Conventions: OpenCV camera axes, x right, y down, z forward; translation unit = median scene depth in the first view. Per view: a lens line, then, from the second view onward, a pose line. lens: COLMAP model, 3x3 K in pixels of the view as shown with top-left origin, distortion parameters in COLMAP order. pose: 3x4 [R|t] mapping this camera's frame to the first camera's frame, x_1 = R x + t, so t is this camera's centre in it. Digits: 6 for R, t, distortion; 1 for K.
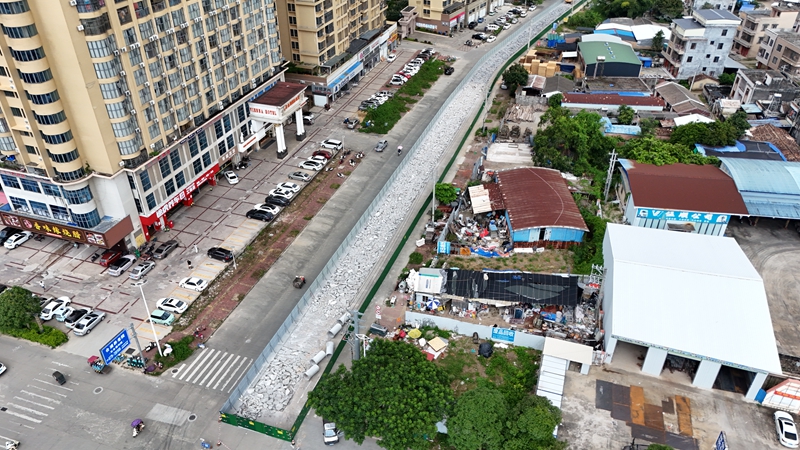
lens RADIAL K [[596.4, 0, 401.4], [0, 596.4, 225.0], [0, 0, 1]] dist [0.054189, -0.036352]
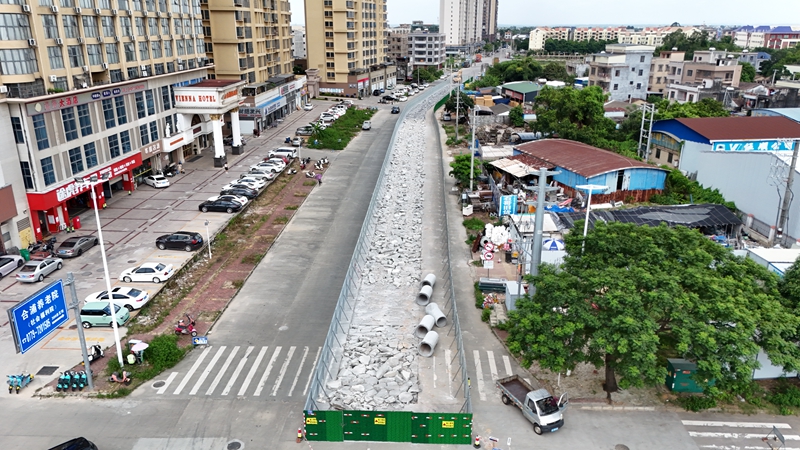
lens RADIAL K [[596.4, 0, 399.4], [0, 596.4, 223.1], [0, 0, 1]] dist [0.054189, -0.036352]
pose [[0.959763, -0.088446, 0.266519, -0.239611], [0.156915, 0.956018, -0.247805, 0.209049], [-0.232879, 0.279655, 0.931429, 0.362348]]
